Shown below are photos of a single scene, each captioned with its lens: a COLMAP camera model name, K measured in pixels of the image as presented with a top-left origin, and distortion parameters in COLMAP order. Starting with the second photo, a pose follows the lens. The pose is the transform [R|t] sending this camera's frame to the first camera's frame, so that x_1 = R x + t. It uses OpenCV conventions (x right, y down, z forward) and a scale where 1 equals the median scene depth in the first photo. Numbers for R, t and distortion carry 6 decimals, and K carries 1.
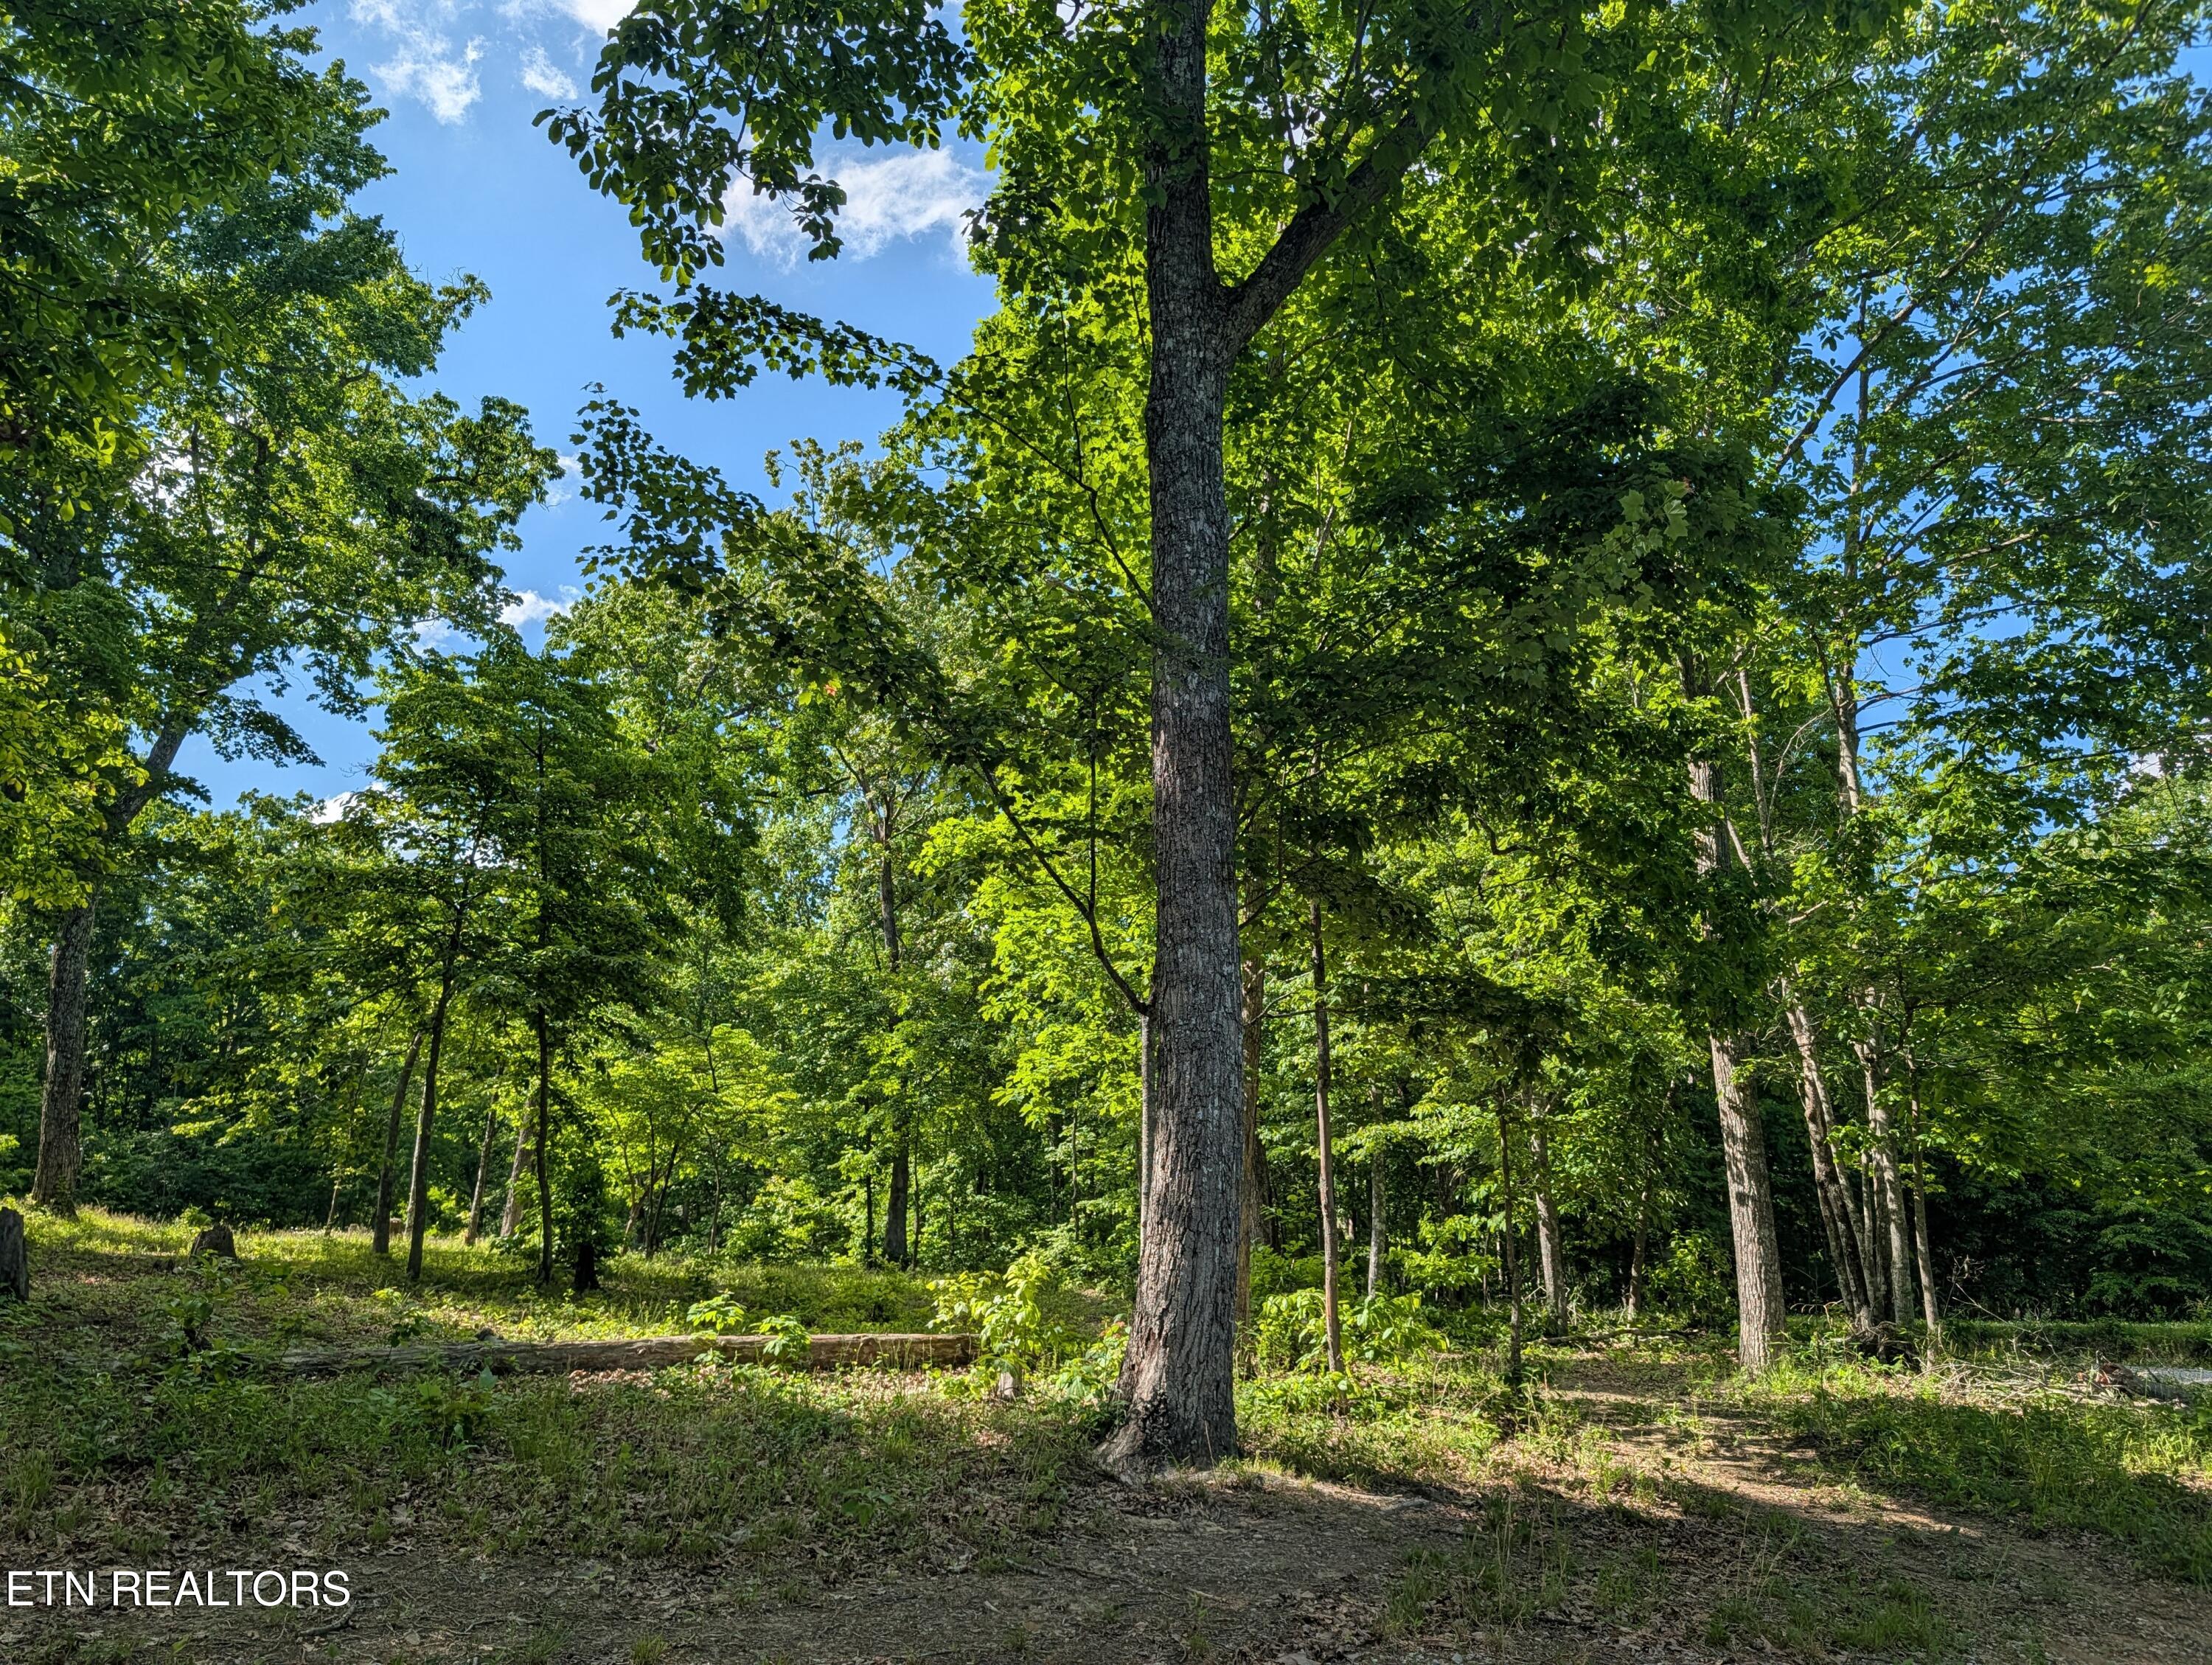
lens RADIAL K [[1585.7, 0, 1112.7], [0, 1585.7, 825.7], [0, 0, 1]] dist [0.034543, -0.026891]
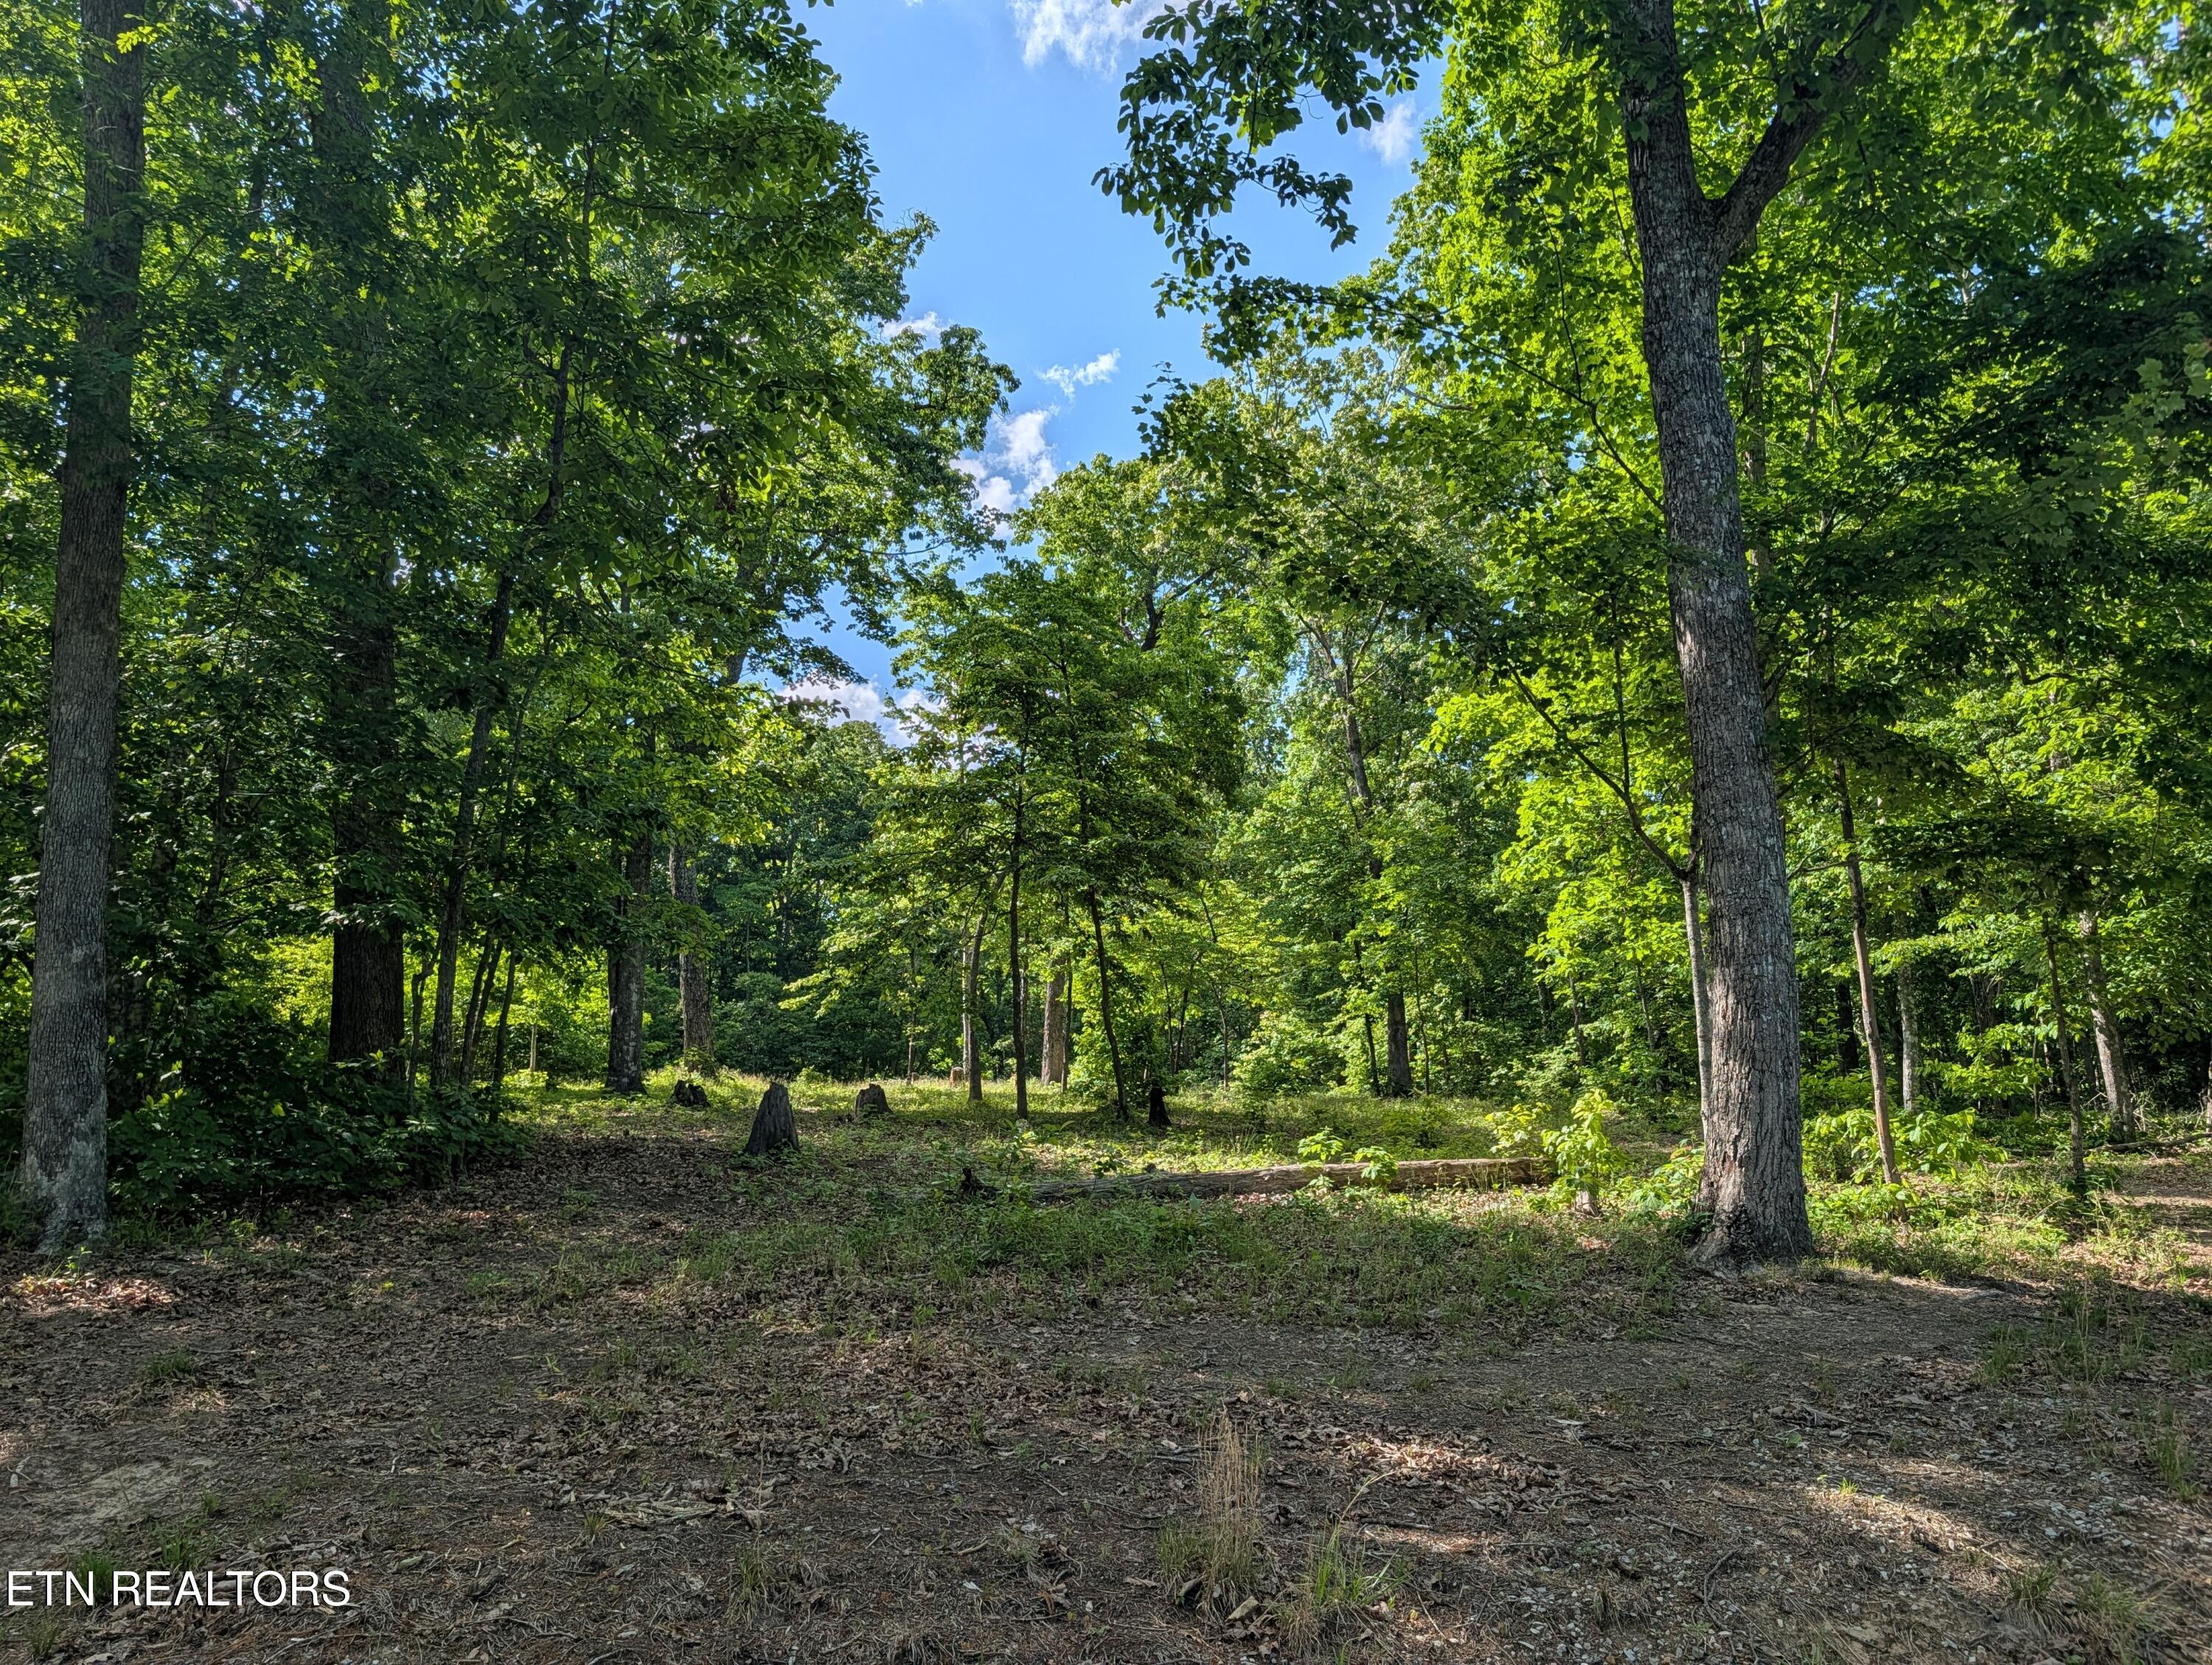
lens RADIAL K [[1585.7, 0, 1111.8], [0, 1585.7, 834.7], [0, 0, 1]] dist [0.034543, -0.026891]
pose [[0.956232, -0.083887, -0.280326, -0.035954], [0.114236, 0.989024, 0.093710, -0.045894], [0.269388, -0.121631, 0.955320, -0.128414]]
